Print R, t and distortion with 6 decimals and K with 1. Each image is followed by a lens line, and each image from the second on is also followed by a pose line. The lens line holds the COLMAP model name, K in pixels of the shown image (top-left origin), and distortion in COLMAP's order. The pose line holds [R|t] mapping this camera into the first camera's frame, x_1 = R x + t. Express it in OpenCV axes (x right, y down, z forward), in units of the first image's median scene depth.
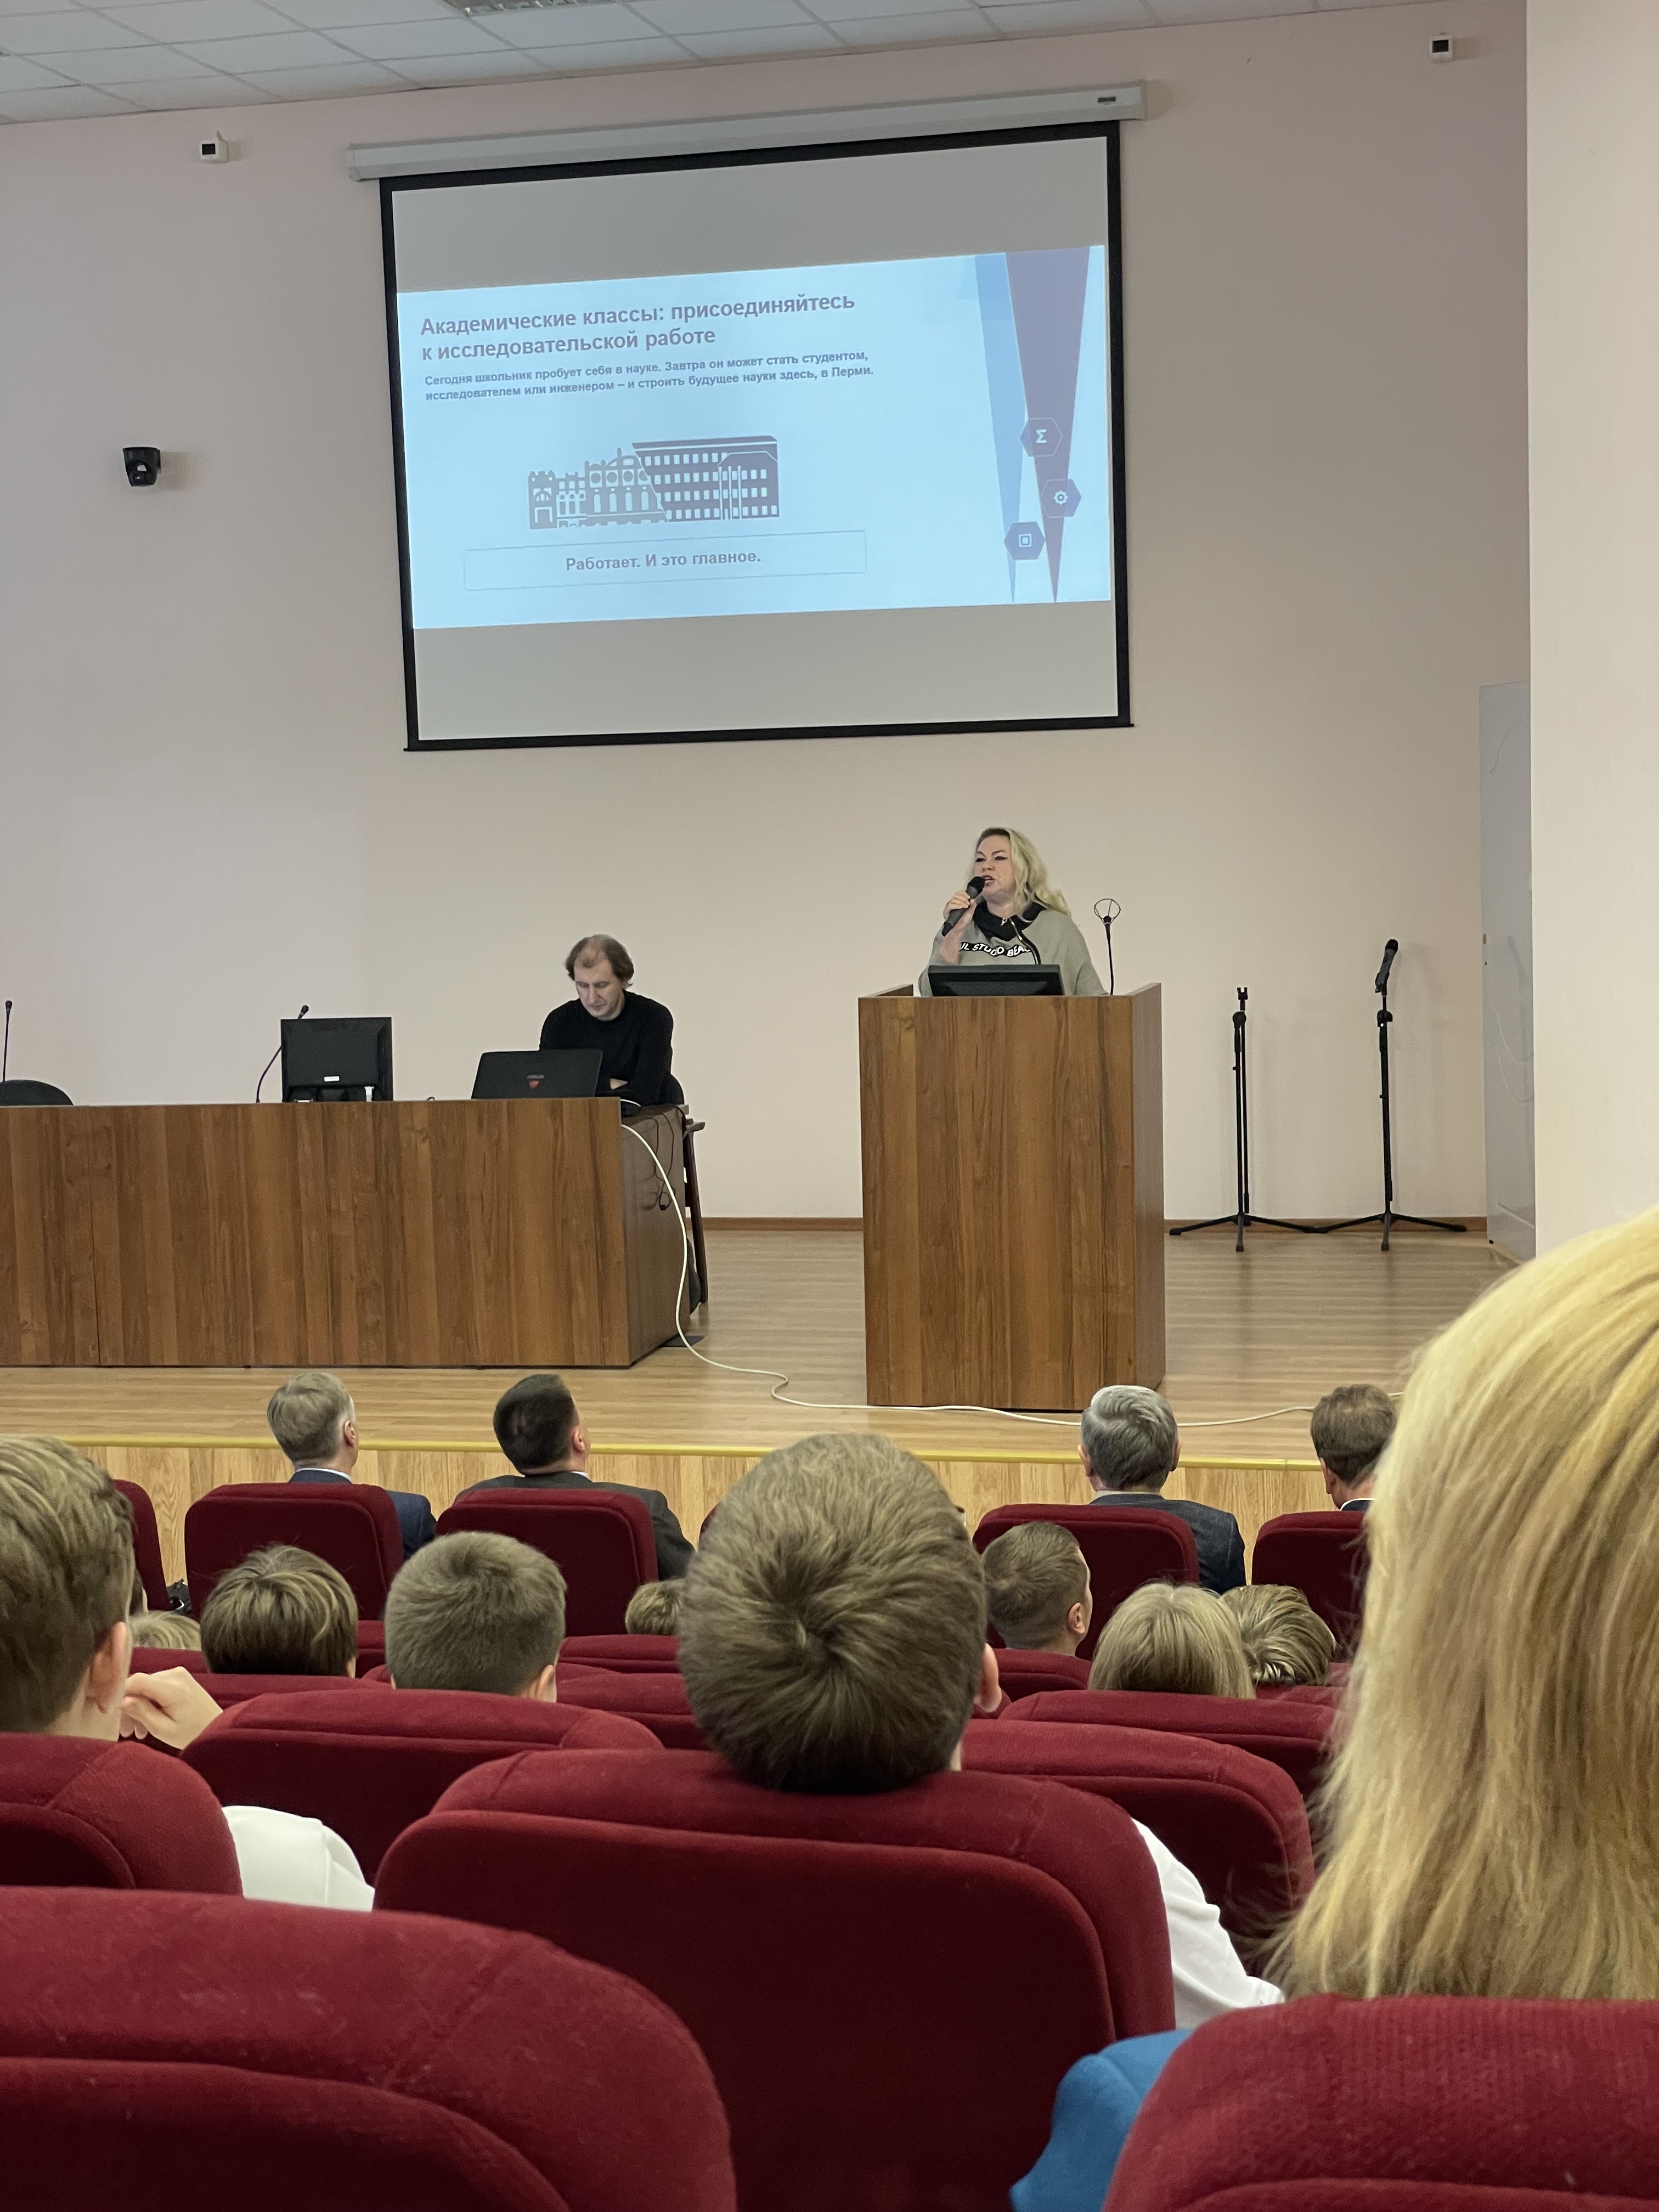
lens RADIAL K [[3294.8, 0, 827.7], [0, 3294.8, 1114.8], [0, 0, 1]] dist [0.114451, 0.000000]
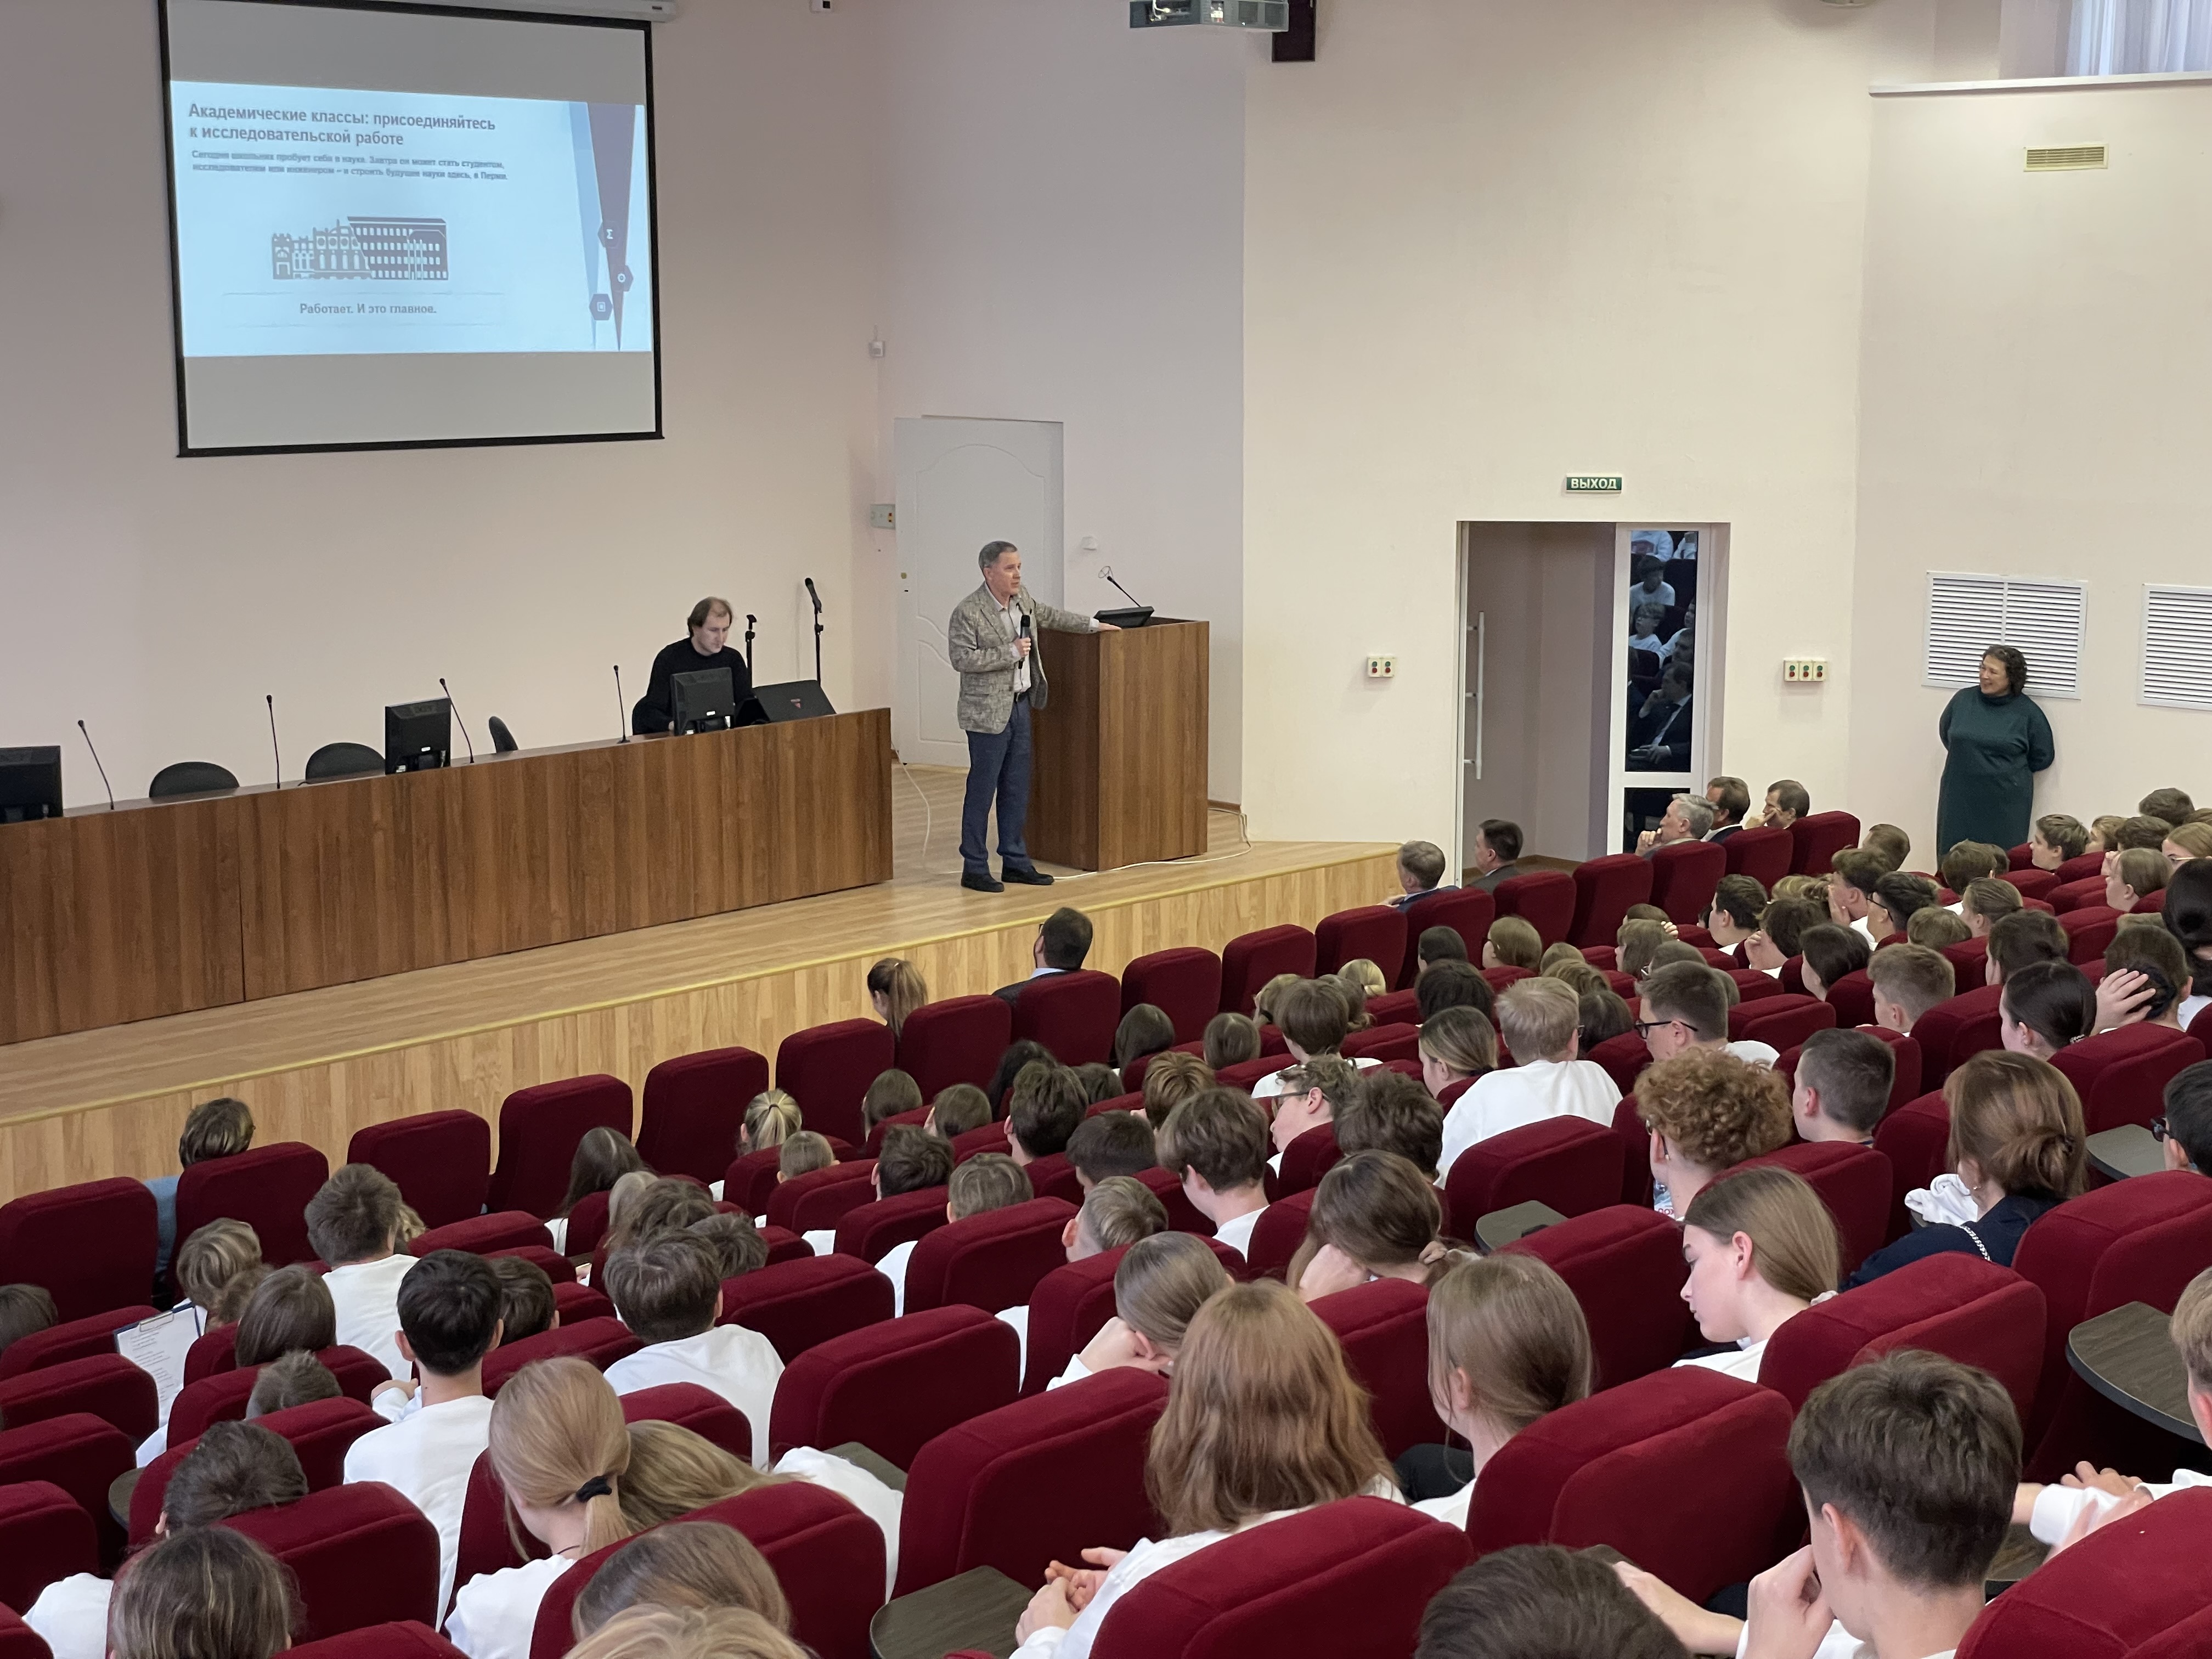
lens RADIAL K [[3294.8, 0, 1118.1], [0, 3294.8, 819.2], [0, 0, 1]] dist [0.114451, 0.000000]
pose [[0.502415, -0.111589, 0.857395, -1.082423], [0.069849, 0.993634, 0.088391, -0.066557], [-0.861801, 0.015479, 0.507011, 0.096111]]
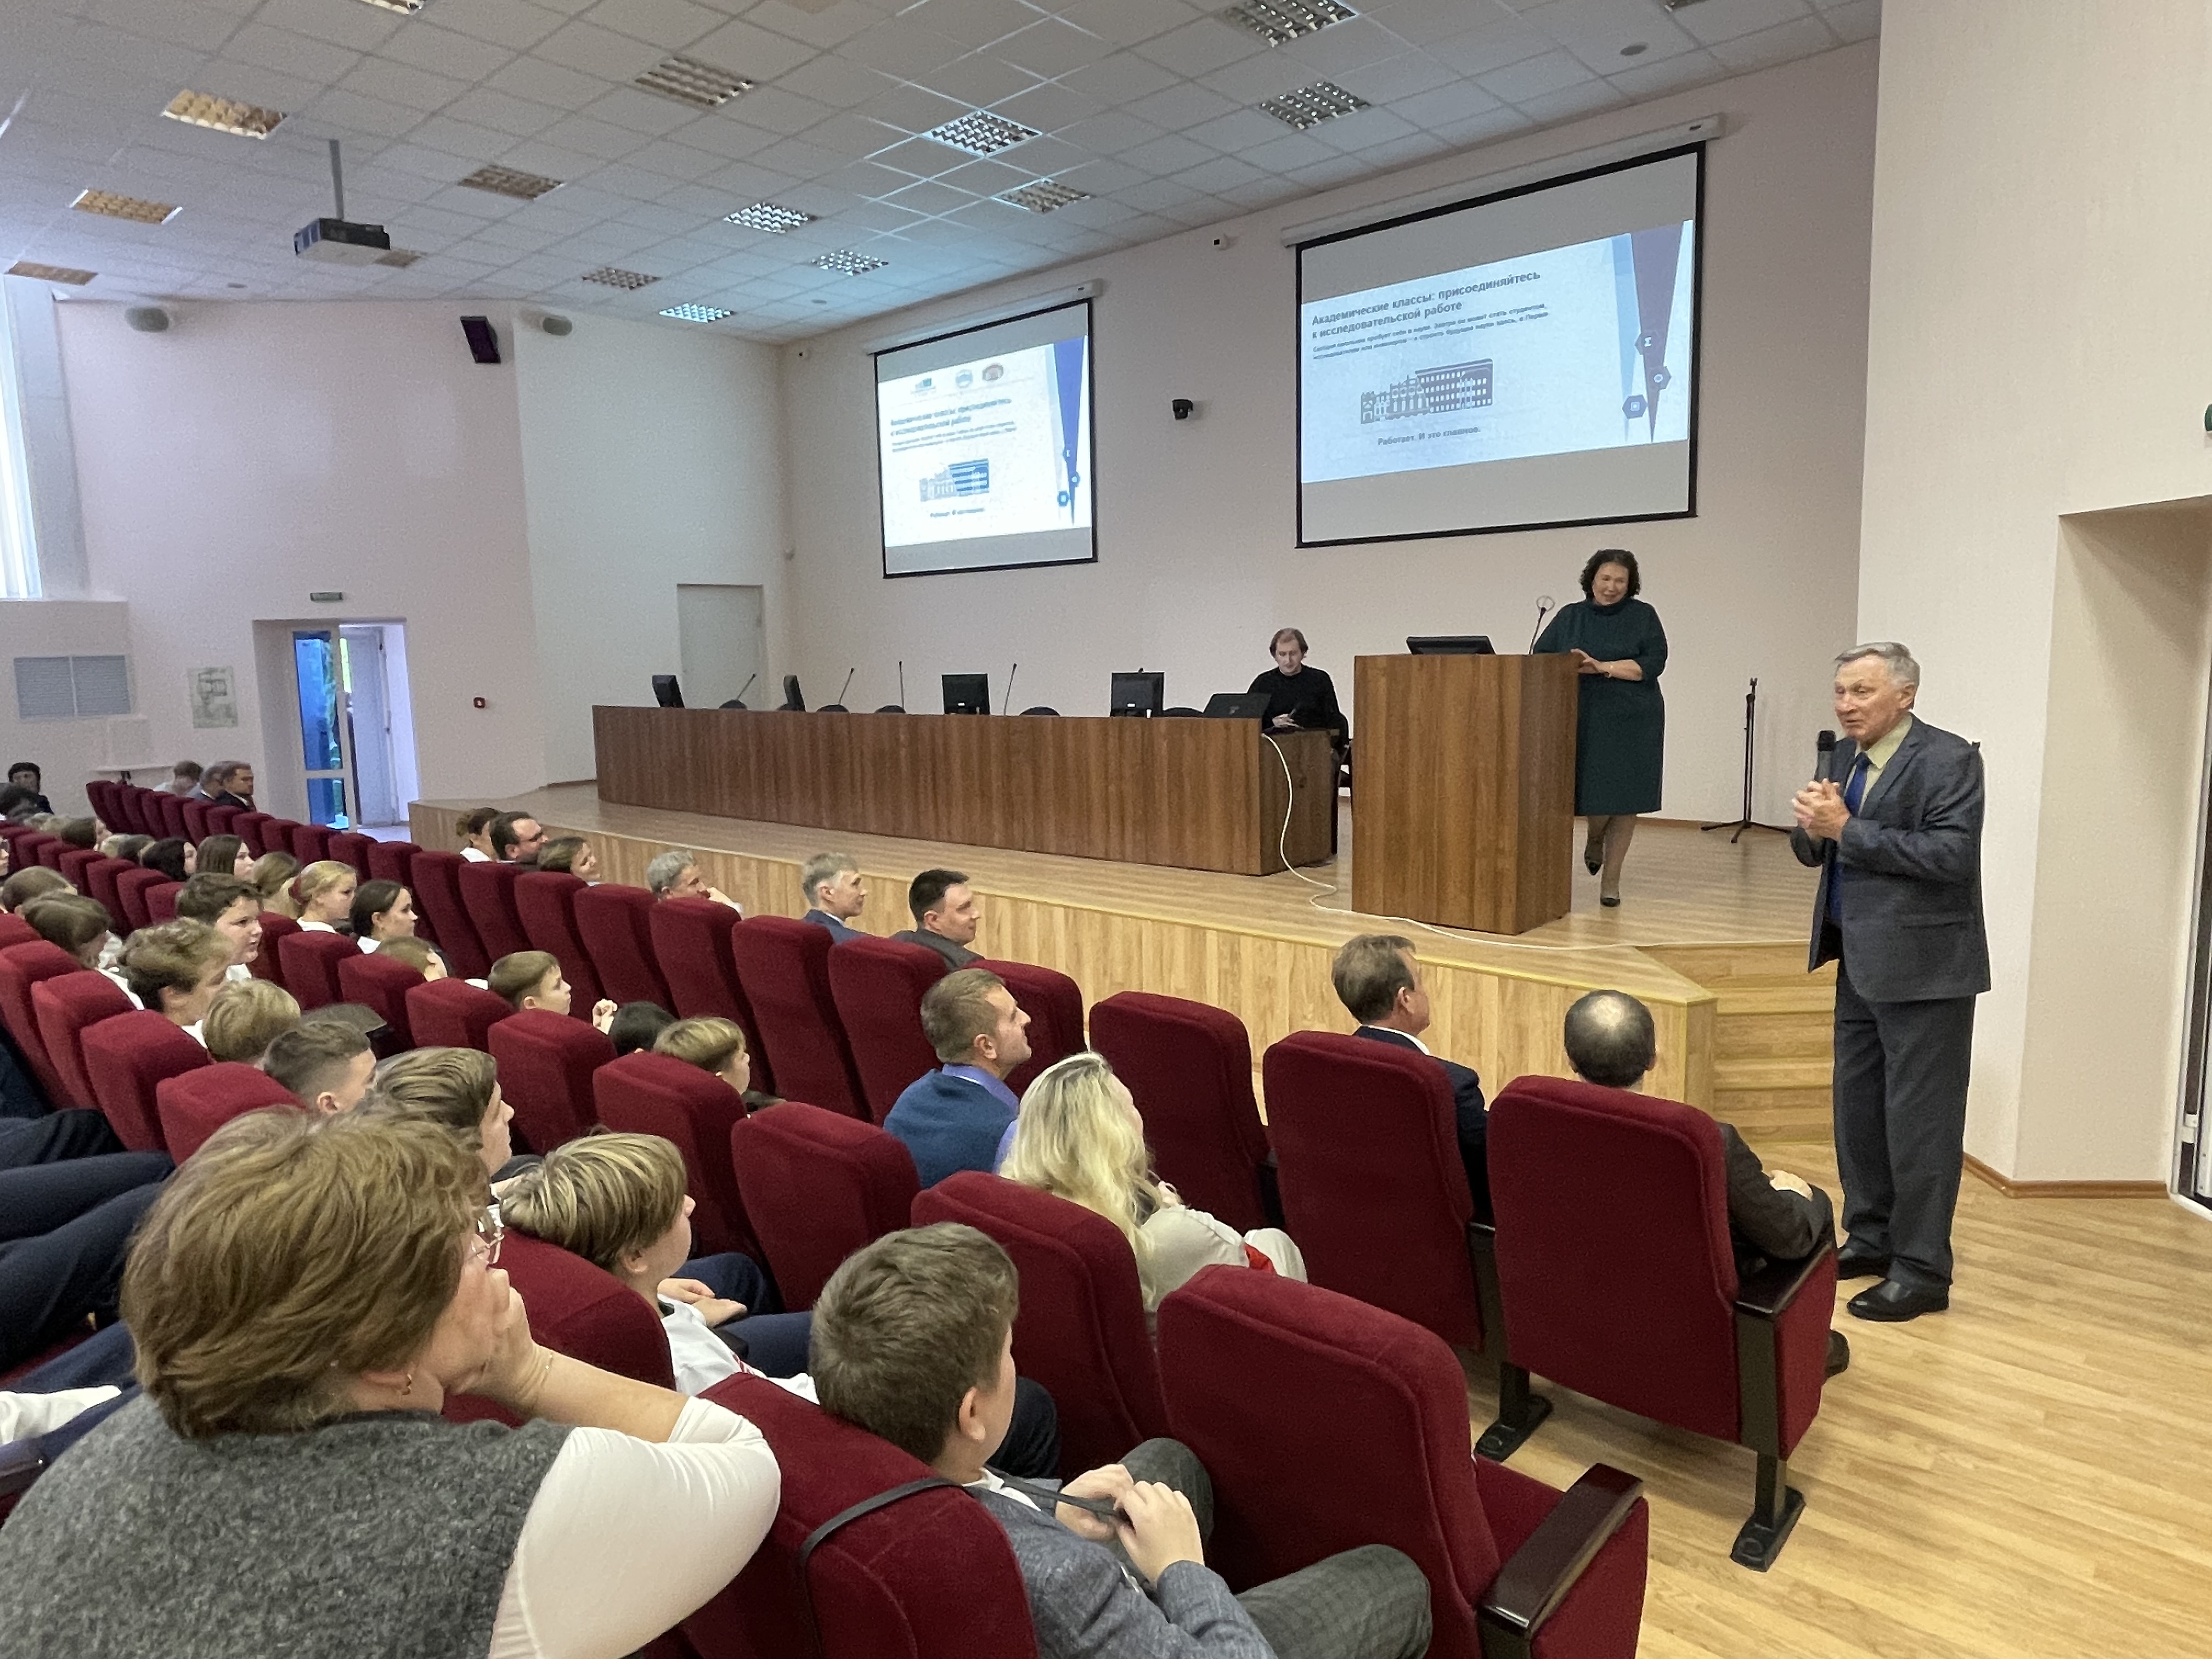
lens RADIAL K [[1346.6, 0, 1089.9], [0, 1346.6, 815.0], [0, 0, 1]] dist [0.012094, -0.011702]
pose [[0.879994, 0.069732, -0.469838, 0.153645], [-0.051997, 0.997363, 0.050638, 0.010939], [0.472130, -0.020131, 0.881299, 0.273111]]
